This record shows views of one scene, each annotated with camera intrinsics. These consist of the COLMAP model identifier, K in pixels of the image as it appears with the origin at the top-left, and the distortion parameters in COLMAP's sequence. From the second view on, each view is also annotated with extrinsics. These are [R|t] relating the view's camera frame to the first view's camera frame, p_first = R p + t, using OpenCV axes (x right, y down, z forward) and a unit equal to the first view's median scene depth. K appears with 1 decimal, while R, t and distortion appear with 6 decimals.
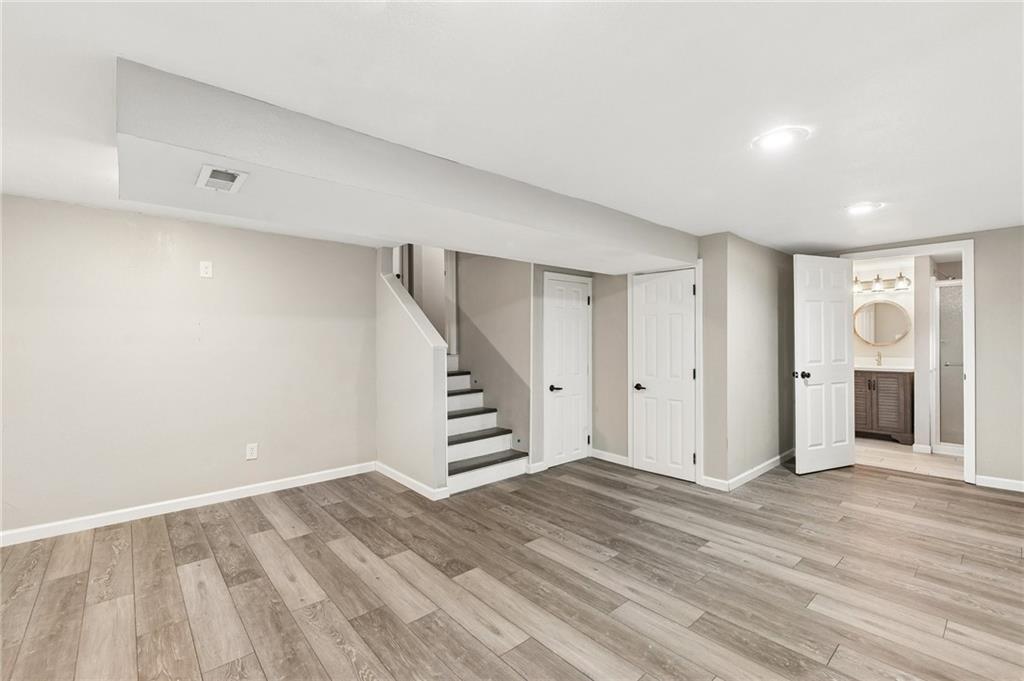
lens RADIAL K [[439.5, 0, 504.1], [0, 439.5, 342.5], [0, 0, 1]] dist [0.000371, 0.000960]
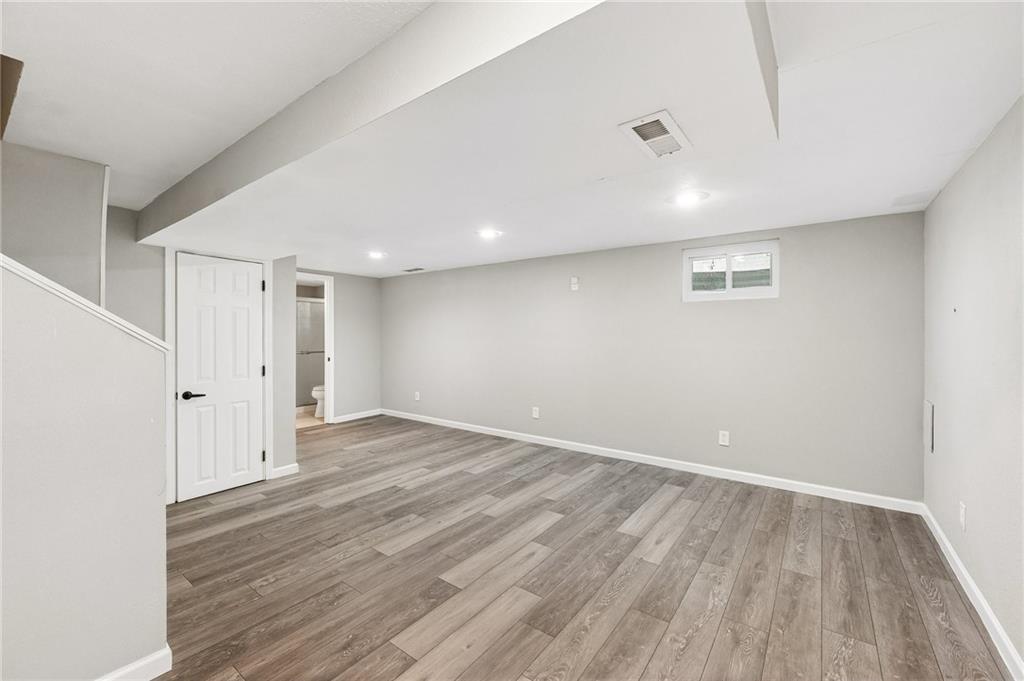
lens RADIAL K [[439.5, 0, 507.6], [0, 439.5, 336.2], [0, 0, 1]] dist [0.000371, 0.000960]
pose [[-0.227843, 0.003940, 0.973690, -0.893417], [0.003523, 0.999989, -0.003222, 0.001004], [-0.973691, 0.002696, -0.227854, 0.944383]]
